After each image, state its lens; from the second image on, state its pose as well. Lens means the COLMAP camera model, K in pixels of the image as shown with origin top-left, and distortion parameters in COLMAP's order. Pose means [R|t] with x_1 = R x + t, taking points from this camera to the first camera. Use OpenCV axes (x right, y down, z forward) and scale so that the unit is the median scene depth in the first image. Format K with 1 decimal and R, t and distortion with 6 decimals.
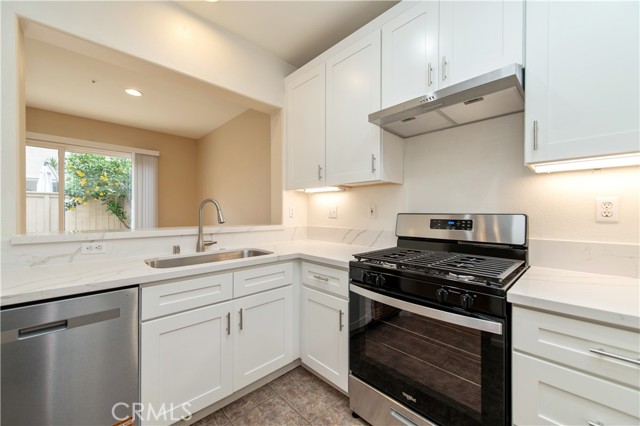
lens RADIAL K [[248.8, 0, 320.0], [0, 248.8, 213.0], [0, 0, 1]] dist [0.018231, -0.000066]
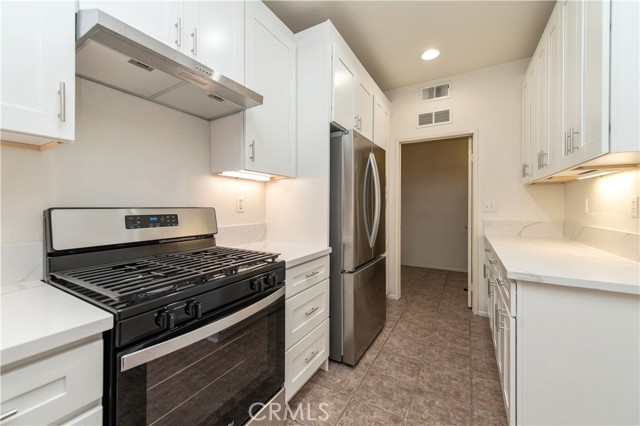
lens RADIAL K [[248.8, 0, 320.0], [0, 248.8, 213.0], [0, 0, 1]] dist [0.018231, -0.000066]
pose [[-0.261752, -0.029015, 0.964699, -0.415114], [-0.000124, 0.999549, 0.030029, -0.004654], [-0.965135, 0.007740, -0.261637, 0.728100]]
